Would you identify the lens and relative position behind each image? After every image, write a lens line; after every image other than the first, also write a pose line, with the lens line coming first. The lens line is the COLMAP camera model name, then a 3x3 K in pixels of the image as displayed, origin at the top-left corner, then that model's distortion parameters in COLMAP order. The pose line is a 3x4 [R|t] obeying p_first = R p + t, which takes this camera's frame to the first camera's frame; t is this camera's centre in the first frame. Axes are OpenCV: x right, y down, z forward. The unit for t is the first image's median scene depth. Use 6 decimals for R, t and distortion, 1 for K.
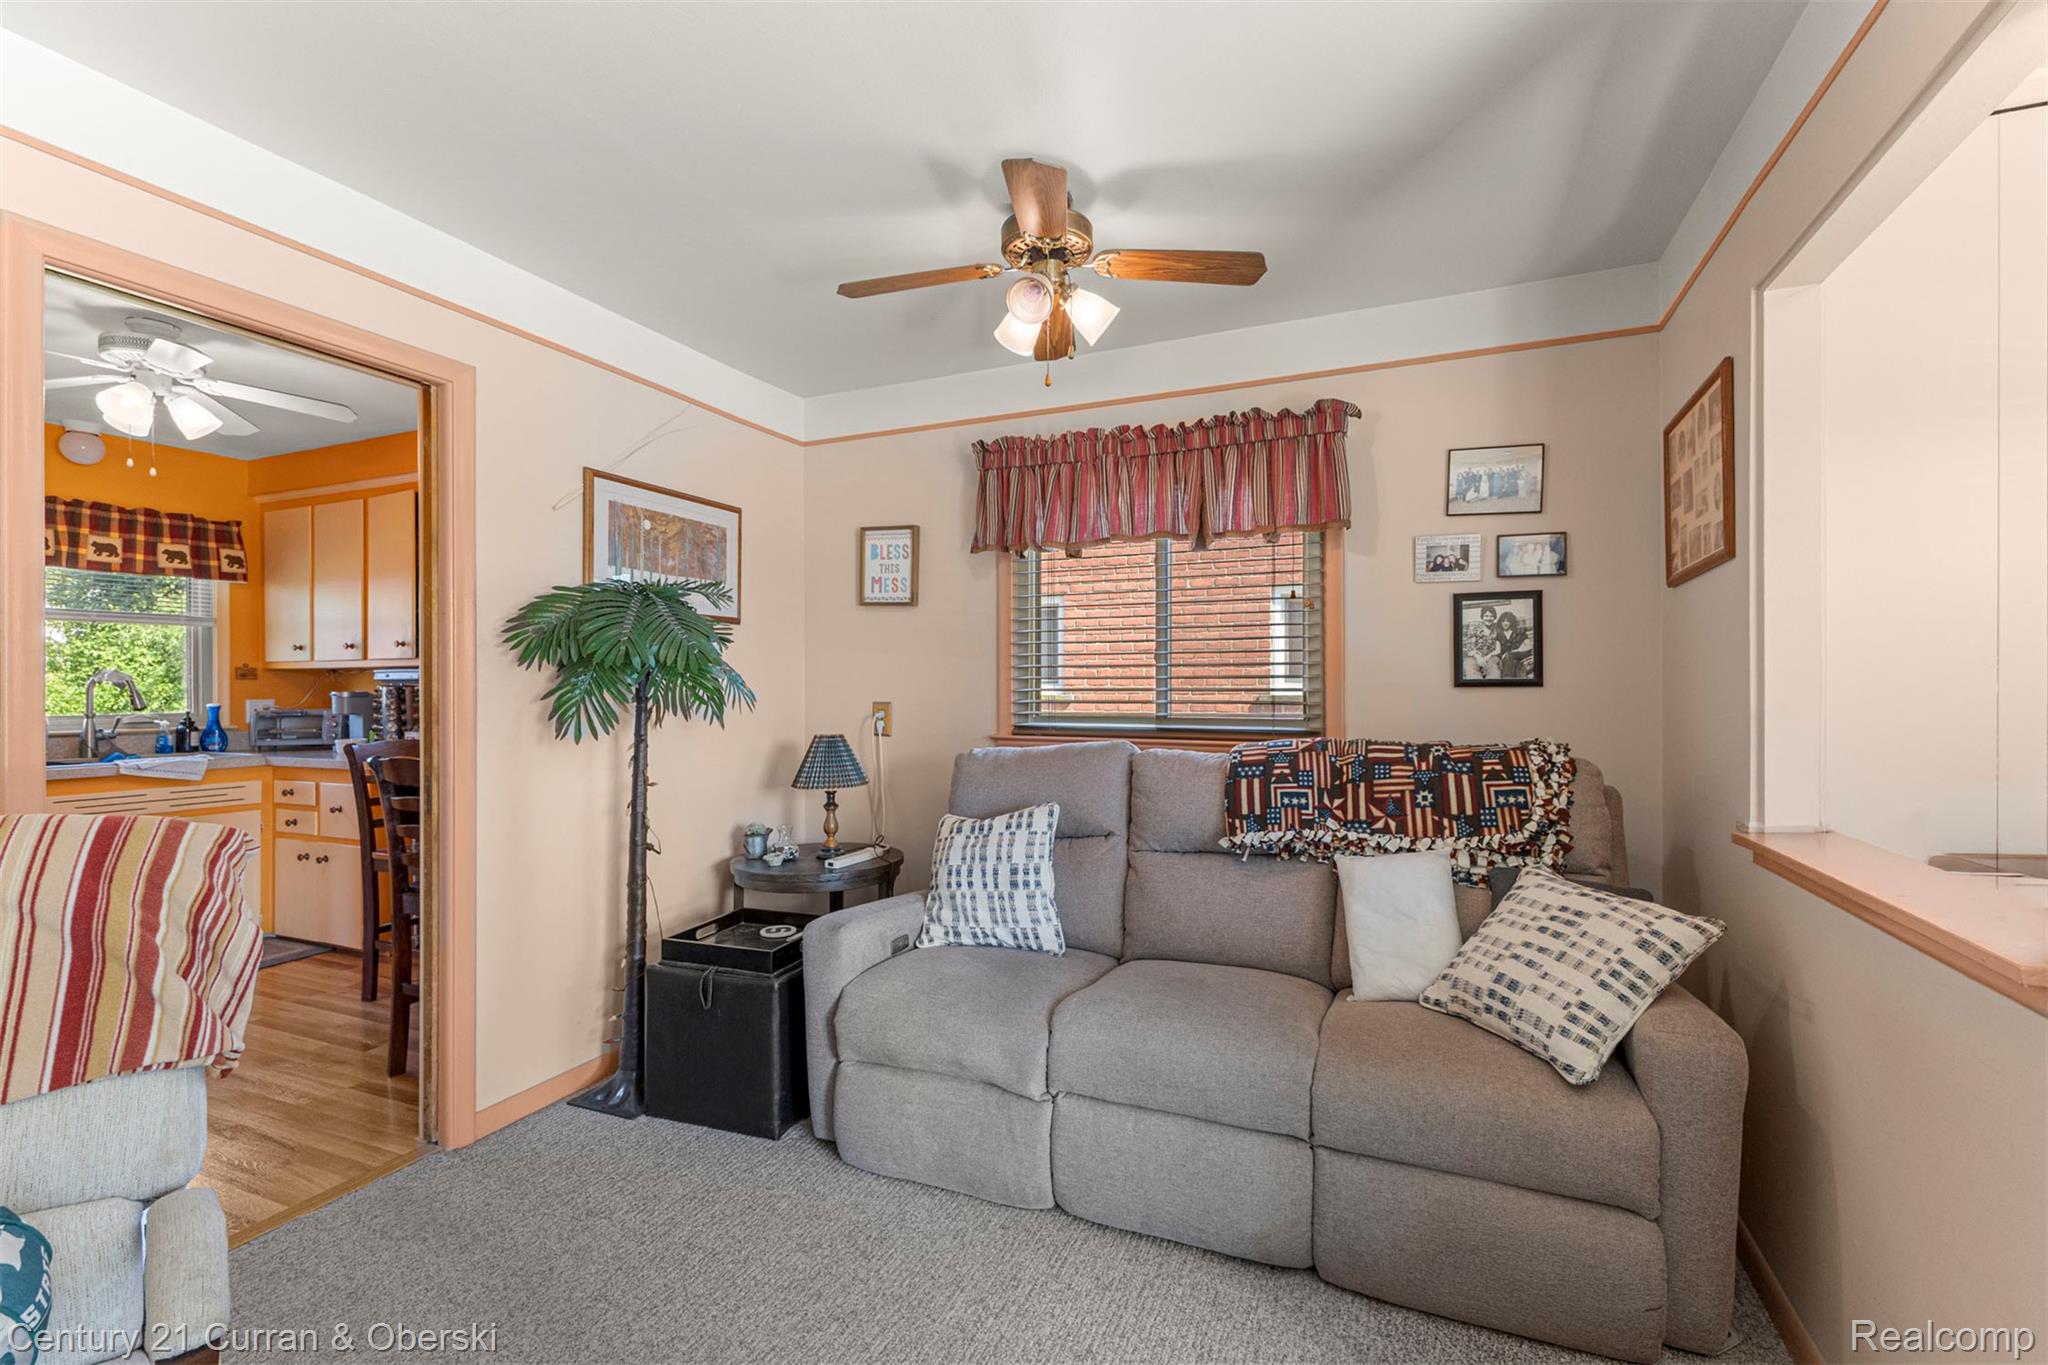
lens RADIAL K [[884.4, 0, 1027.5], [0, 884.4, 687.7], [0, 0, 1]] dist [0.008378, -0.000183]
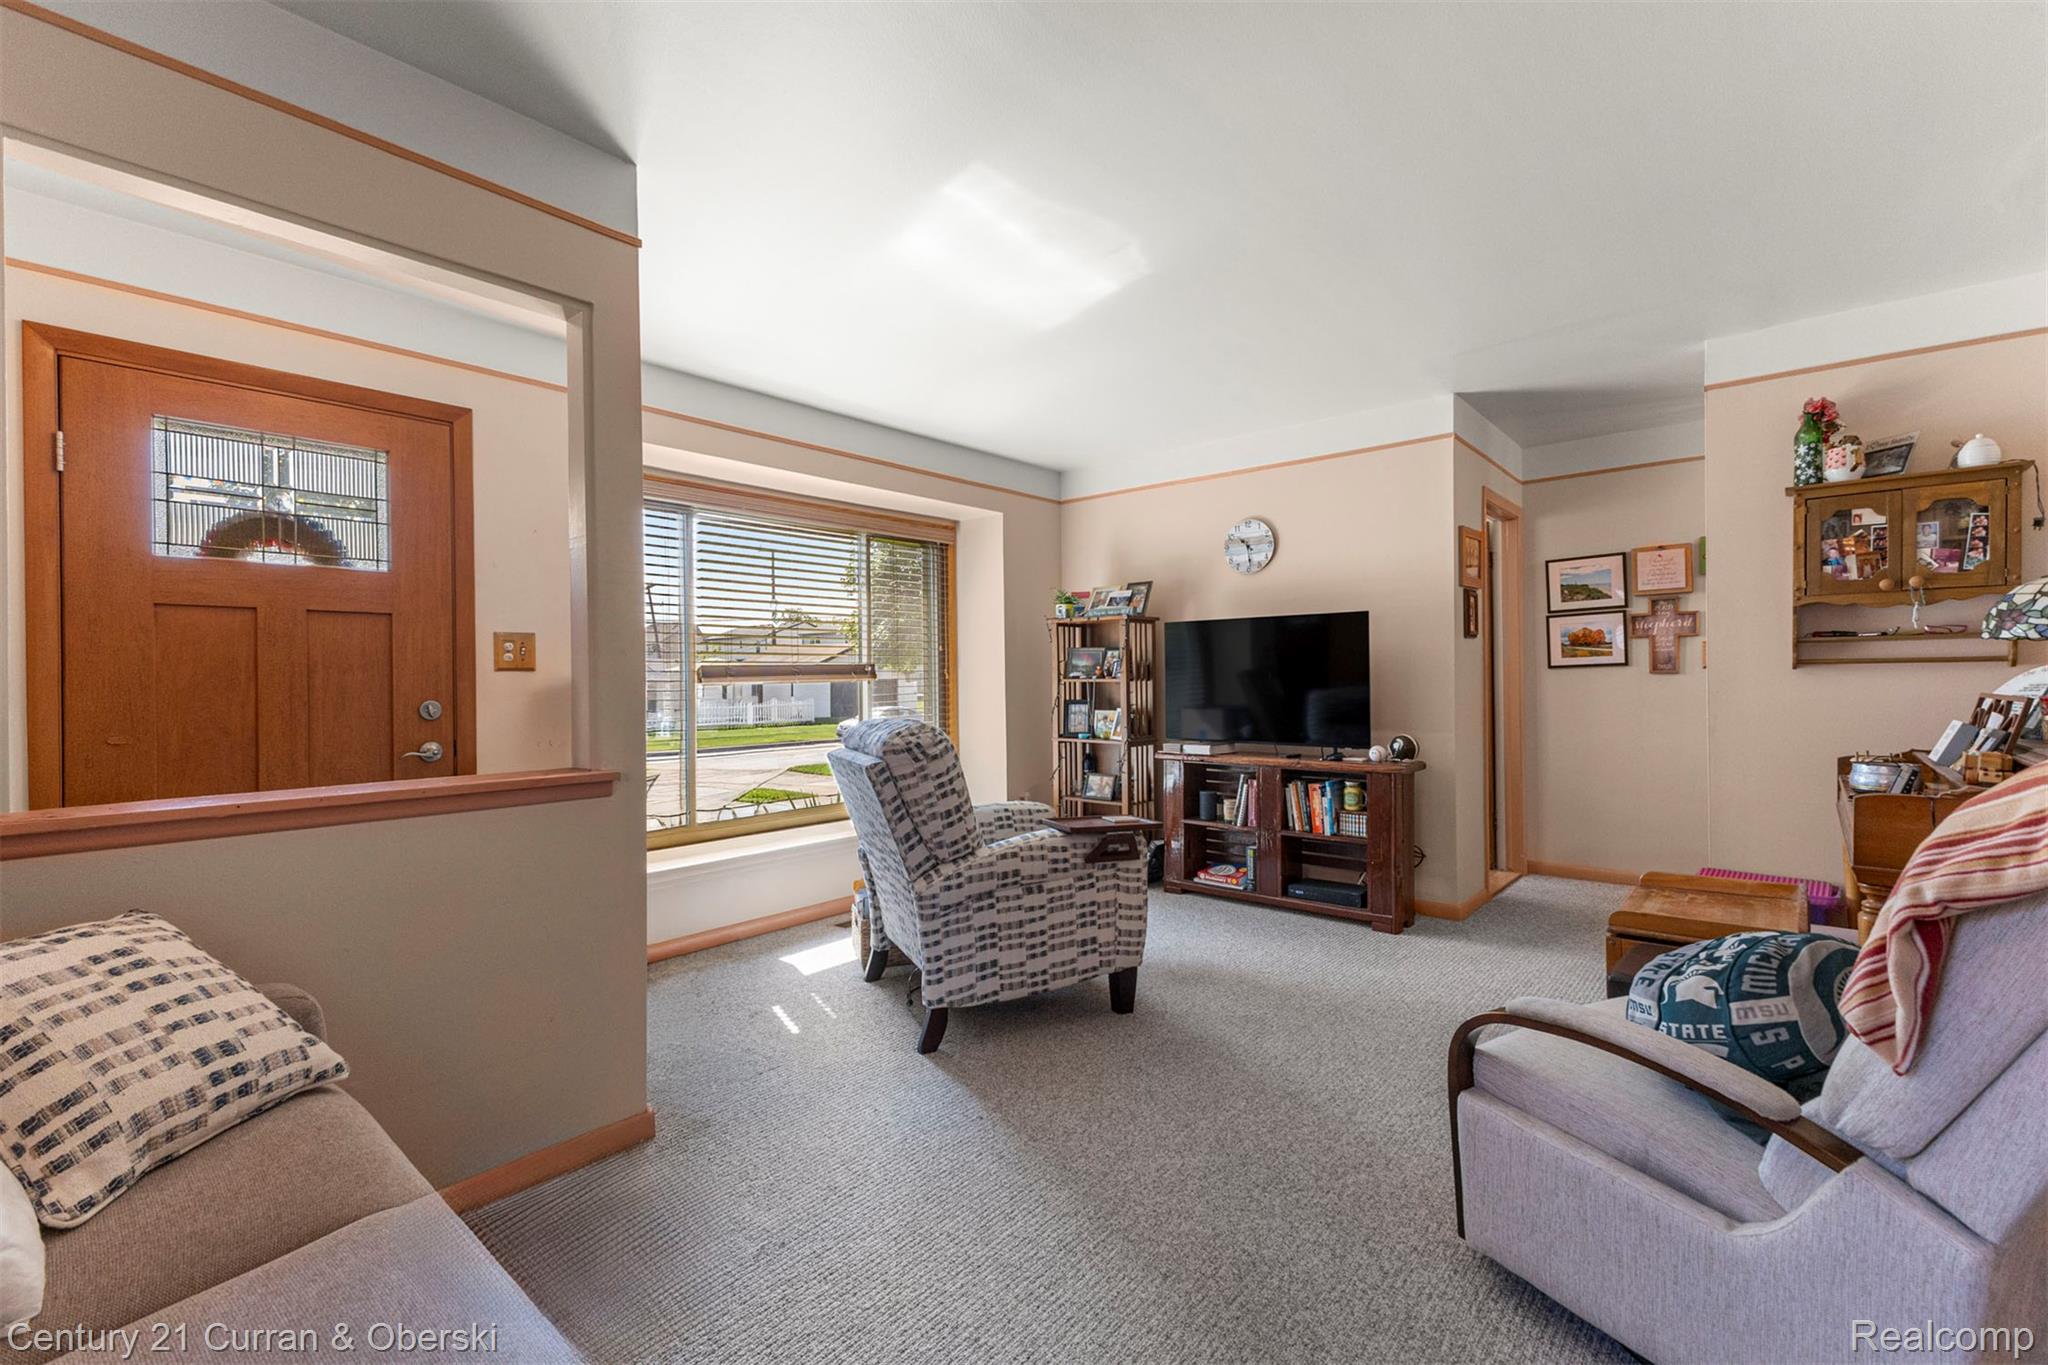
lens RADIAL K [[884.4, 0, 1029.0], [0, 884.4, 671.8], [0, 0, 1]] dist [0.008378, -0.000183]
pose [[-0.957412, 0.010369, 0.288540, -0.158654], [0.008880, 0.999940, -0.006470, 0.024722], [-0.288589, -0.003632, -0.957446, 0.853240]]
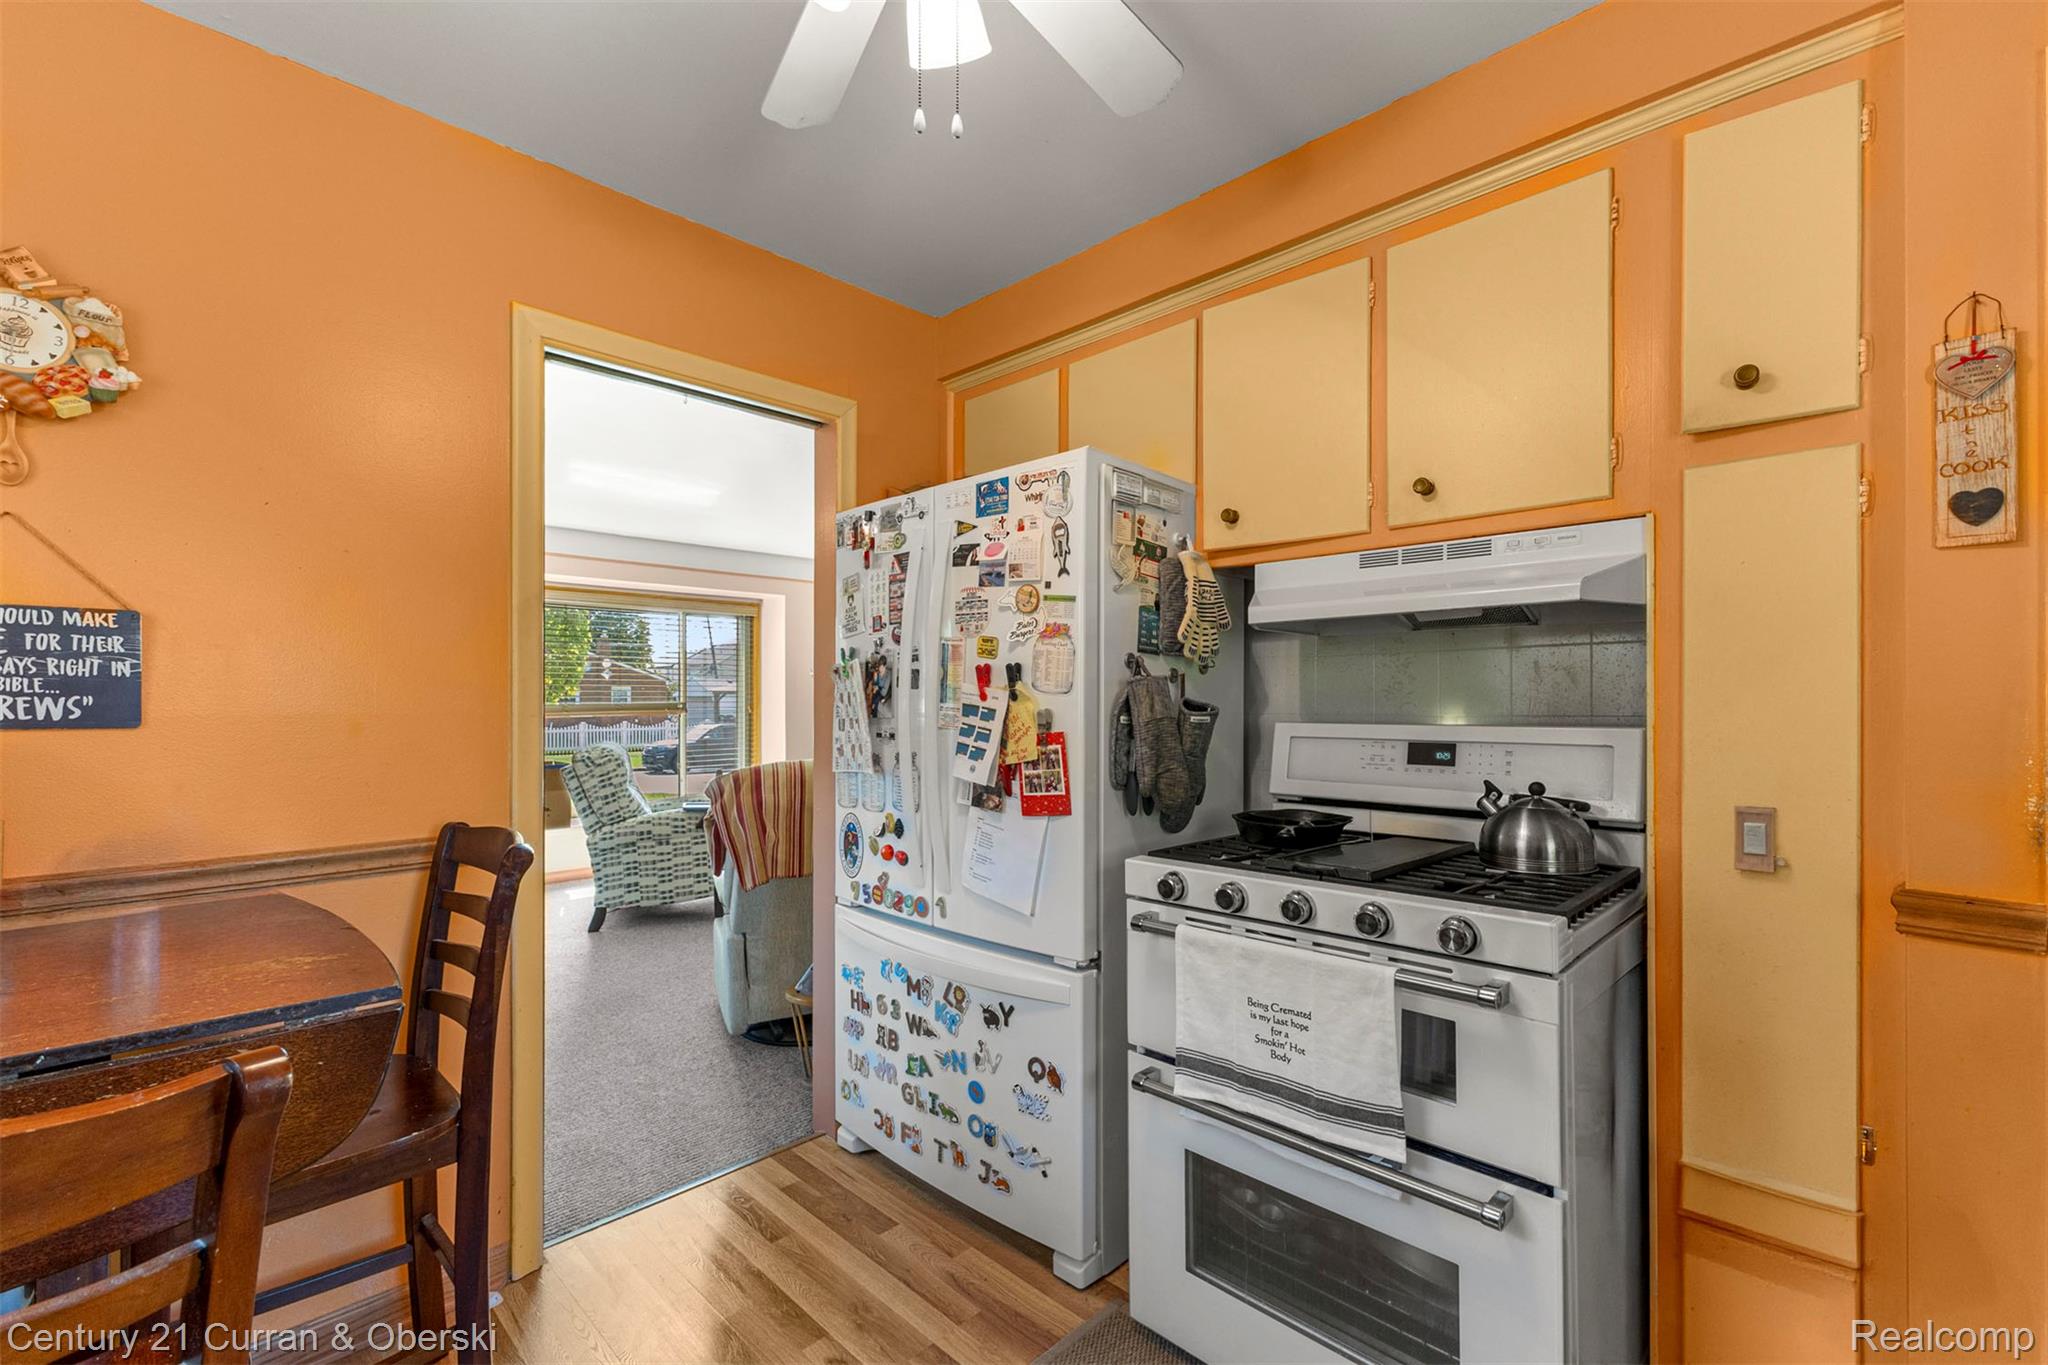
lens RADIAL K [[884.4, 0, 1025.9], [0, 884.4, 689.2], [0, 0, 1]] dist [0.008378, -0.000183]
pose [[-0.925860, 0.008900, 0.377762, -1.042810], [0.004642, 0.999915, -0.012181, -0.005417], [-0.377839, -0.009524, -0.925822, 1.175474]]
